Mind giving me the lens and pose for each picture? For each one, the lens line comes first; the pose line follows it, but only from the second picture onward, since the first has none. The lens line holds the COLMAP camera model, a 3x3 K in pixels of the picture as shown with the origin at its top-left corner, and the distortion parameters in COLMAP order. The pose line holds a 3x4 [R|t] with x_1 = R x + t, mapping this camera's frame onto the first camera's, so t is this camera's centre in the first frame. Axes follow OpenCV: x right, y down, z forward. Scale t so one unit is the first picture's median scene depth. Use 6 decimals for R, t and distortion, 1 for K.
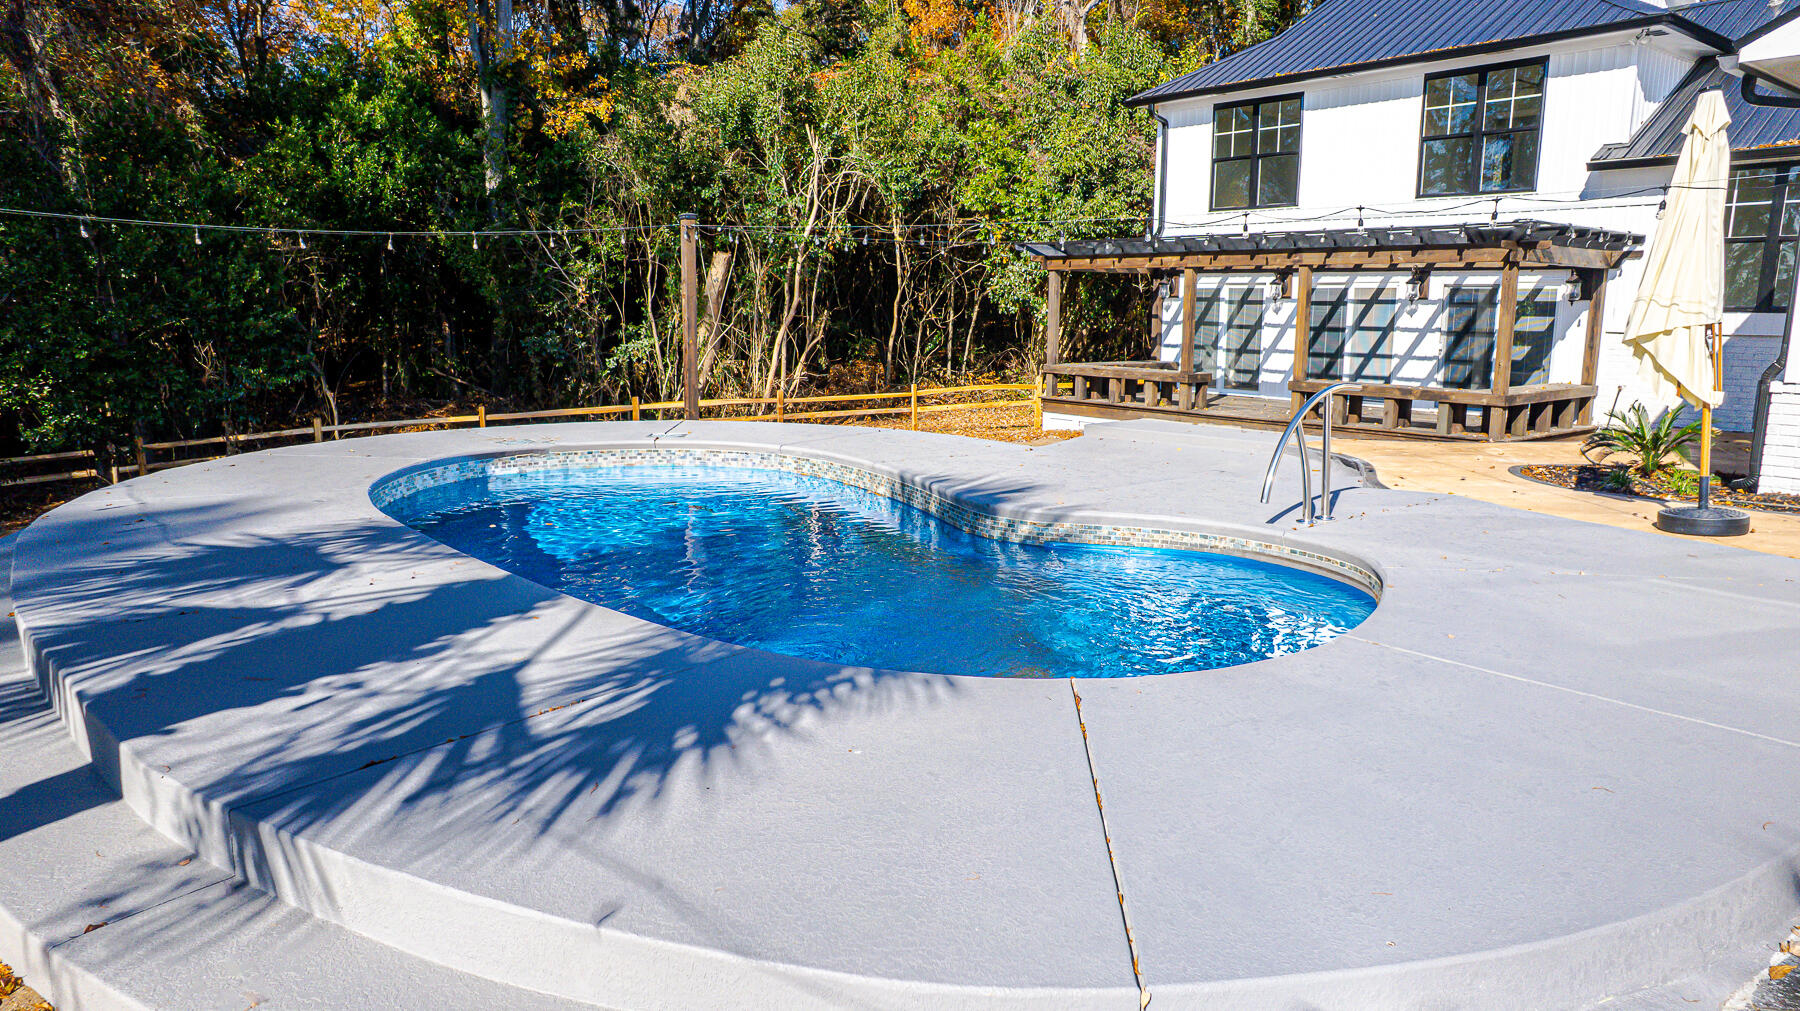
lens RADIAL K [[1155.9, 0, 905.1], [0, 1155.9, 505.8], [0, 0, 1]] dist [-0.068567, 0.070700]
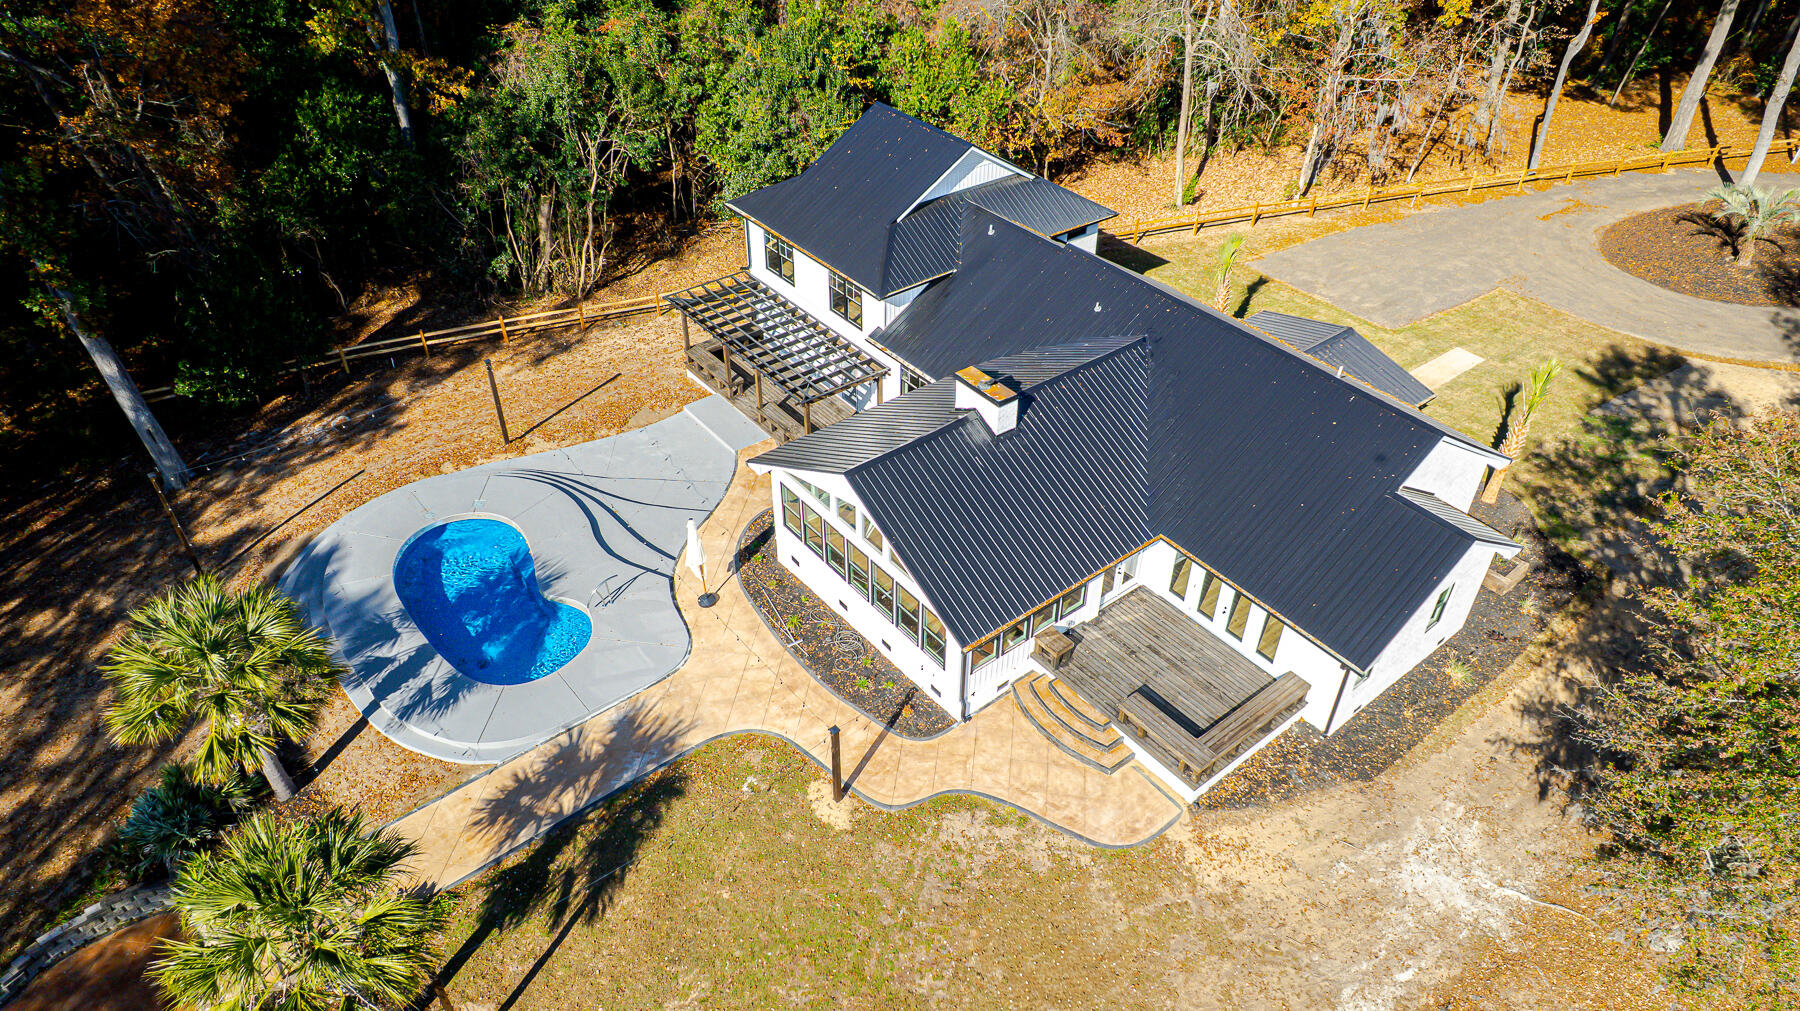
lens RADIAL K [[1155.9, 0, 905.1], [0, 1155.9, 505.8], [0, 0, 1]] dist [-0.068567, 0.070700]
pose [[0.999898, 0.012619, -0.006672, 0.678137], [-0.008046, 0.884370, 0.466717, -1.071950], [0.011790, -0.466616, 0.884381, -1.213164]]
